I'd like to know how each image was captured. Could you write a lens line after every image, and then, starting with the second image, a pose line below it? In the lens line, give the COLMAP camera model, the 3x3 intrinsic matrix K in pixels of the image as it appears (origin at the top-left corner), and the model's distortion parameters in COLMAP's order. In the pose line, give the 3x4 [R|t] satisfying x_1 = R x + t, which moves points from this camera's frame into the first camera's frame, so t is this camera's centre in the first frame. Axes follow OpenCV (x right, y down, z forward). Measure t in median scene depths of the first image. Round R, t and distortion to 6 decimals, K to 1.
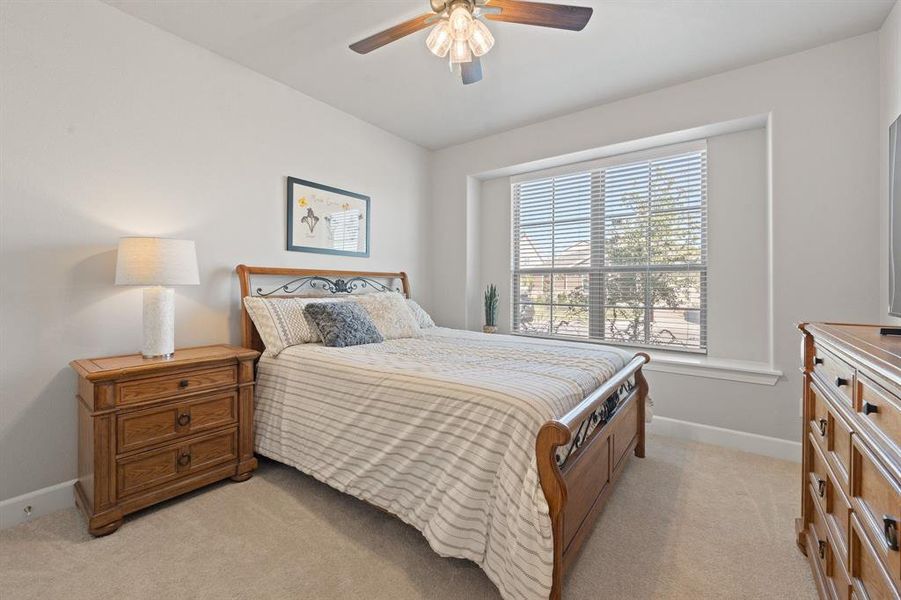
lens RADIAL K [[381.9, 0, 457.1], [0, 381.9, 288.9], [0, 0, 1]] dist [-0.000997, -0.000381]
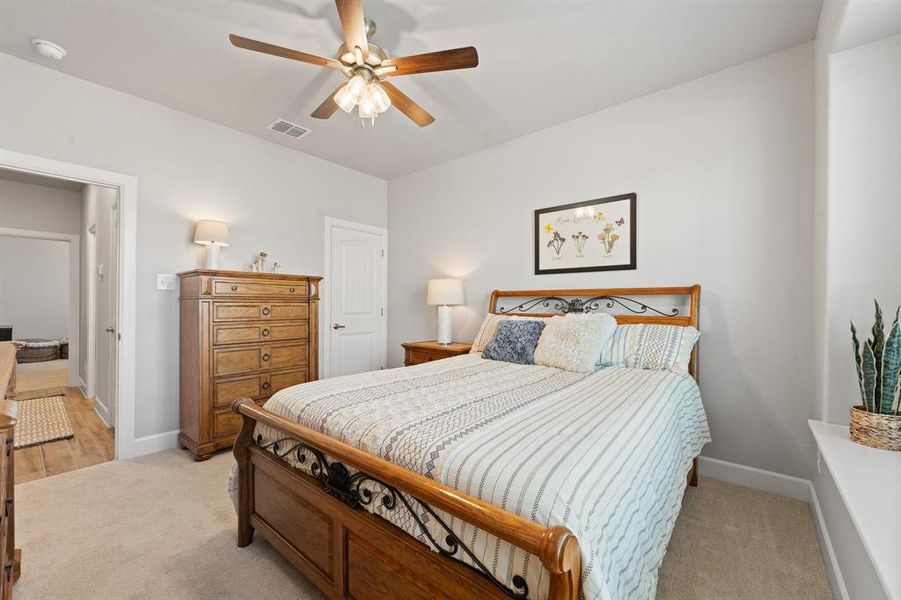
lens RADIAL K [[364.4, 0, 450.7], [0, 364.4, 303.3], [0, 0, 1]] dist [-0.001324, -0.000213]
pose [[-0.069440, 0.001593, -0.997585, 0.642472], [-0.005208, 0.999985, 0.001959, -0.014816], [0.997573, 0.005331, -0.069431, 0.791428]]
